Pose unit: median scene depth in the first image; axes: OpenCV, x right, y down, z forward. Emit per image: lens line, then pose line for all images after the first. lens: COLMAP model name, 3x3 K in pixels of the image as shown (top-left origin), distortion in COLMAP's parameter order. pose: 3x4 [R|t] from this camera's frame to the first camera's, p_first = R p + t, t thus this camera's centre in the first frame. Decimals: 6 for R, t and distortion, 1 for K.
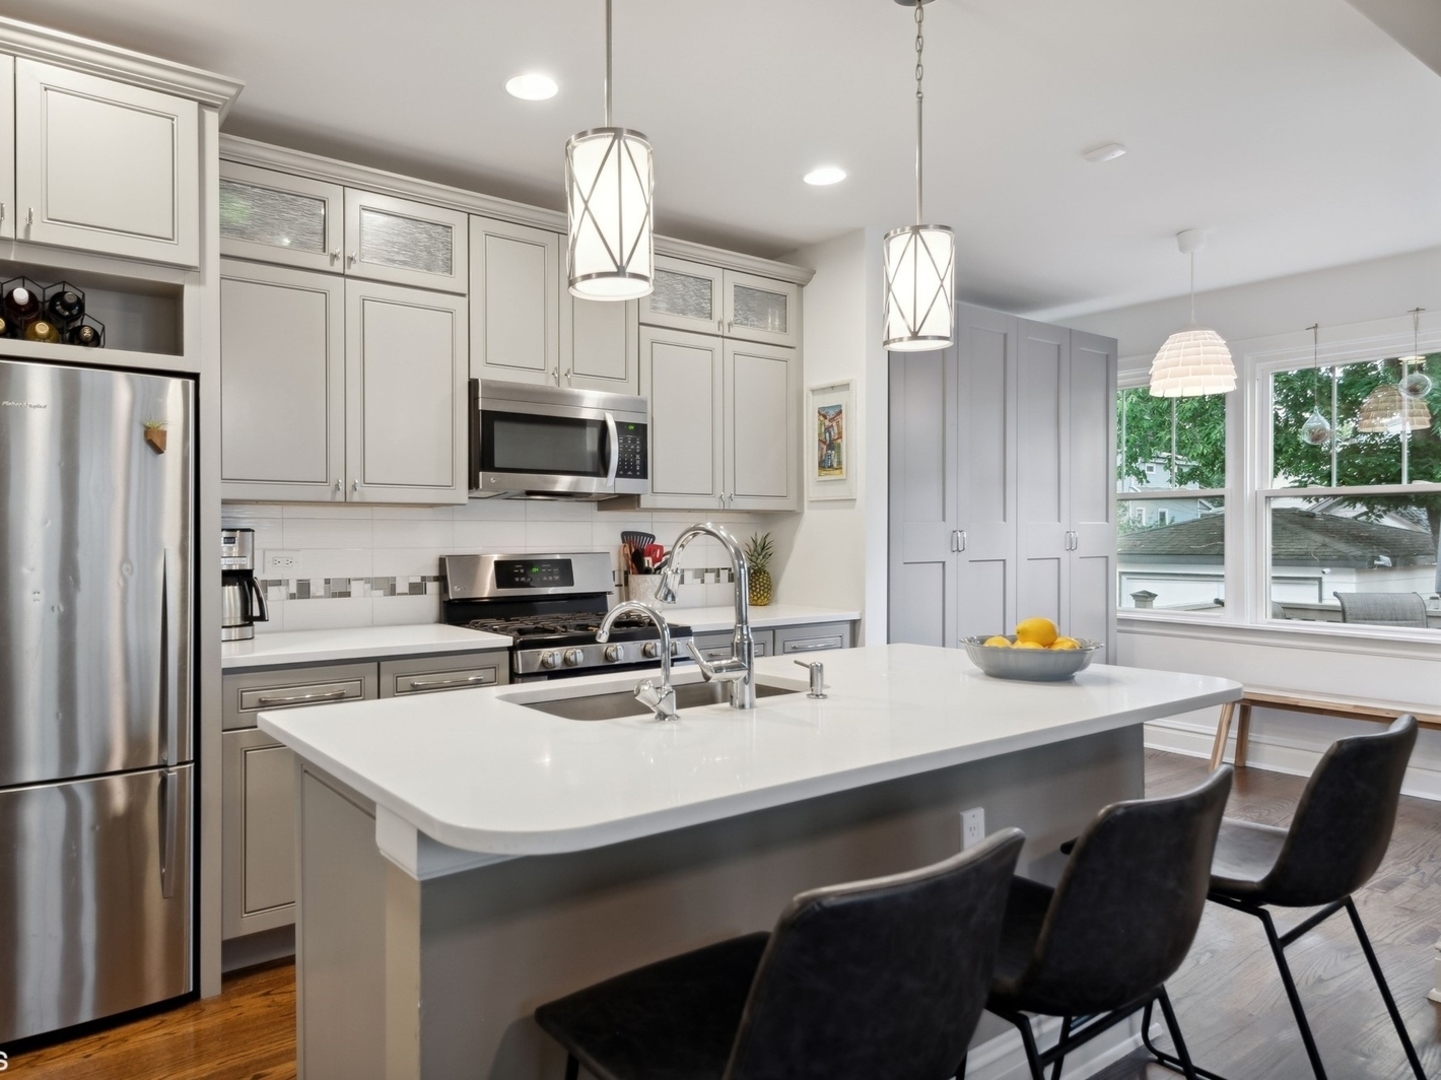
lens RADIAL K [[928.0, 0, 656.4], [0, 928.0, 539.6], [0, 0, 1]] dist [-0.003590, 0.000581]
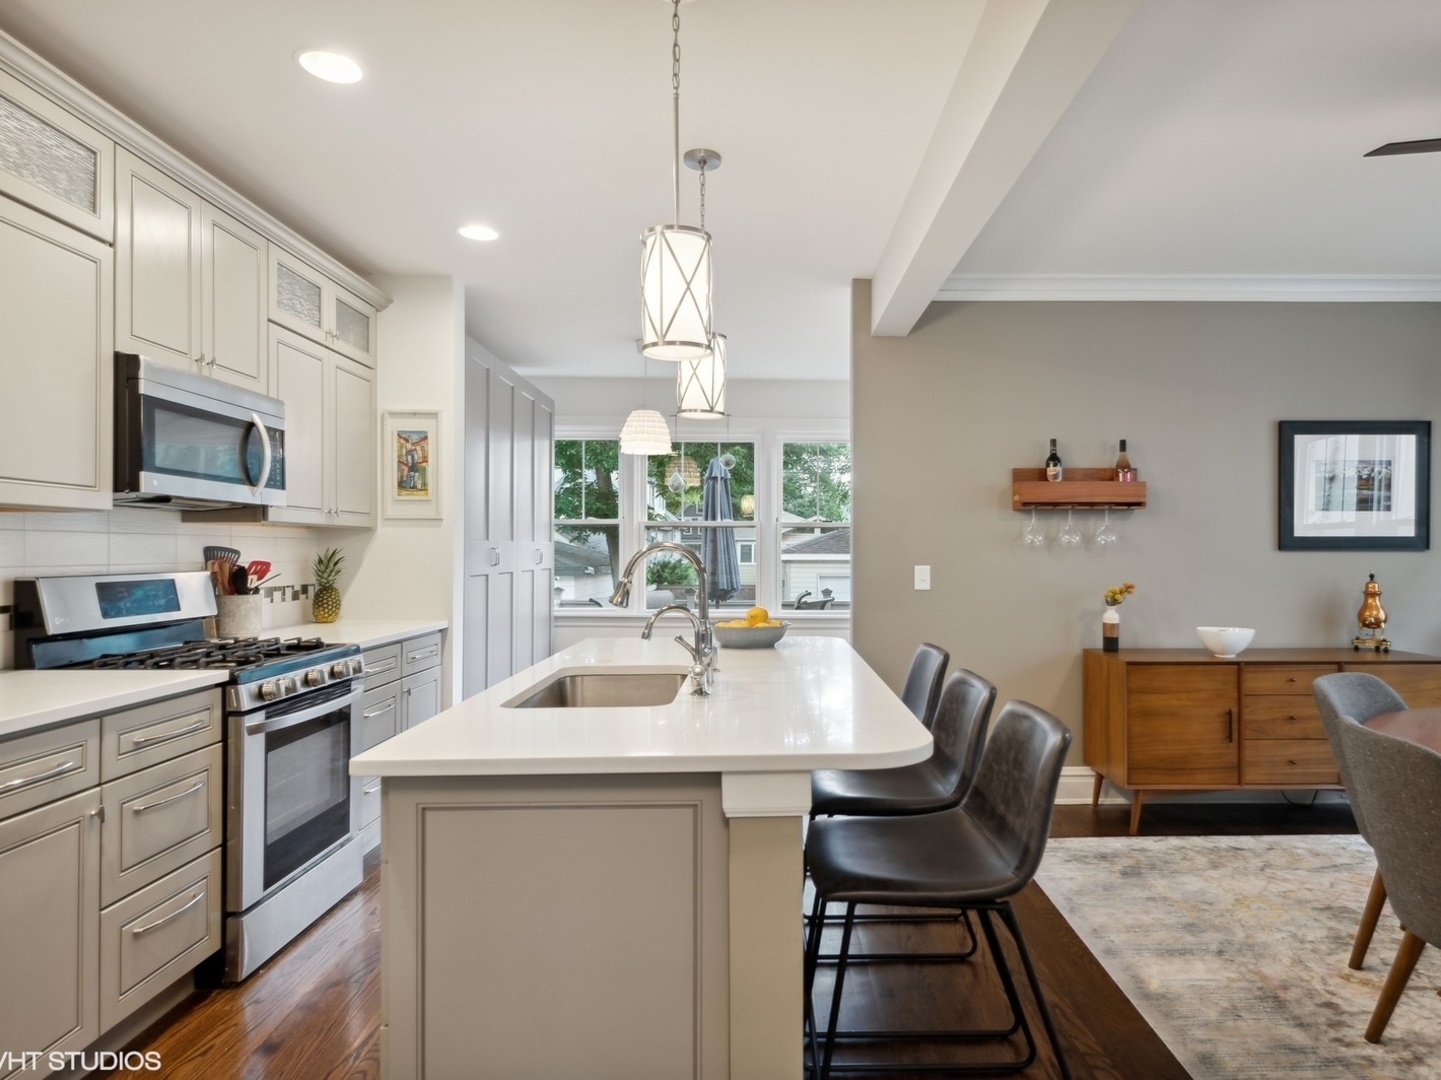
lens RADIAL K [[863.8, 0, 769.2], [0, 863.8, 547.4], [0, 0, 1]] dist [0.009292, -0.007783]
pose [[0.550458, 0.007891, 0.834825, -0.422219], [-0.000661, 0.999959, -0.009016, -0.001002], [-0.834862, 0.004411, 0.550441, 0.110336]]
